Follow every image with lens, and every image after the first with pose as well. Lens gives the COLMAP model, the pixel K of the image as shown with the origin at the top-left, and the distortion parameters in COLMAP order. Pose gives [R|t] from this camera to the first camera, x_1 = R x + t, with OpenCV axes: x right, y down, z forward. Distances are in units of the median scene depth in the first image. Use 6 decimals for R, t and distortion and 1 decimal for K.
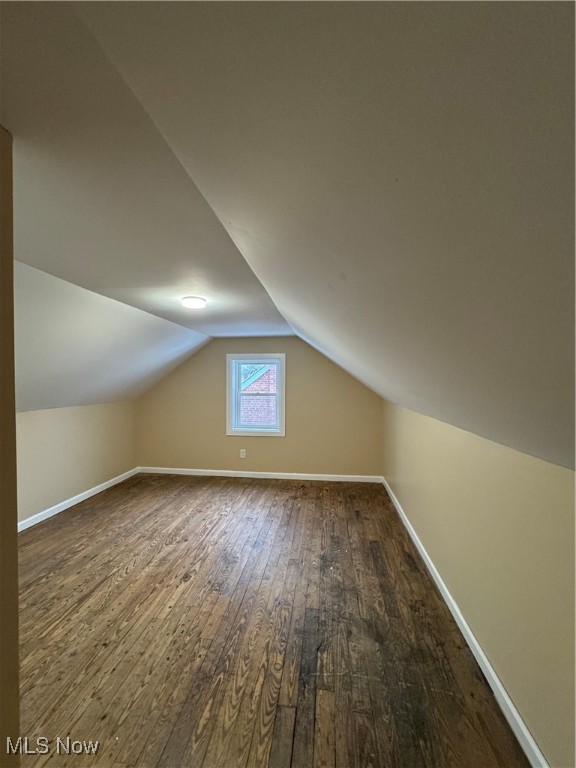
lens RADIAL K [[306.2, 0, 288.0], [0, 306.2, 384.0], [0, 0, 1]] dist [-0.000329, 0.000162]
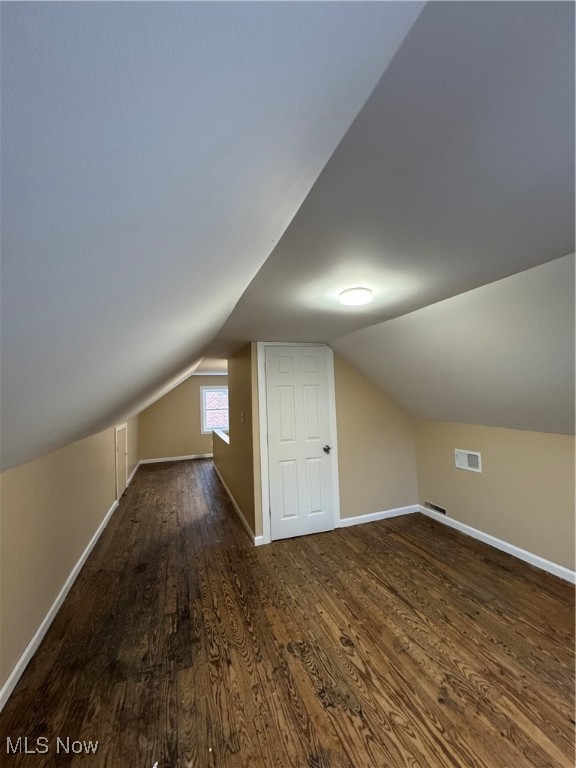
lens RADIAL K [[306.2, 0, 288.0], [0, 306.2, 384.0], [0, 0, 1]] dist [-0.000329, 0.000162]
pose [[-0.887967, 0.011023, -0.459775, 0.212663], [0.025769, 0.999335, -0.025809, -0.057939], [0.459185, -0.034765, -0.887660, 1.950624]]
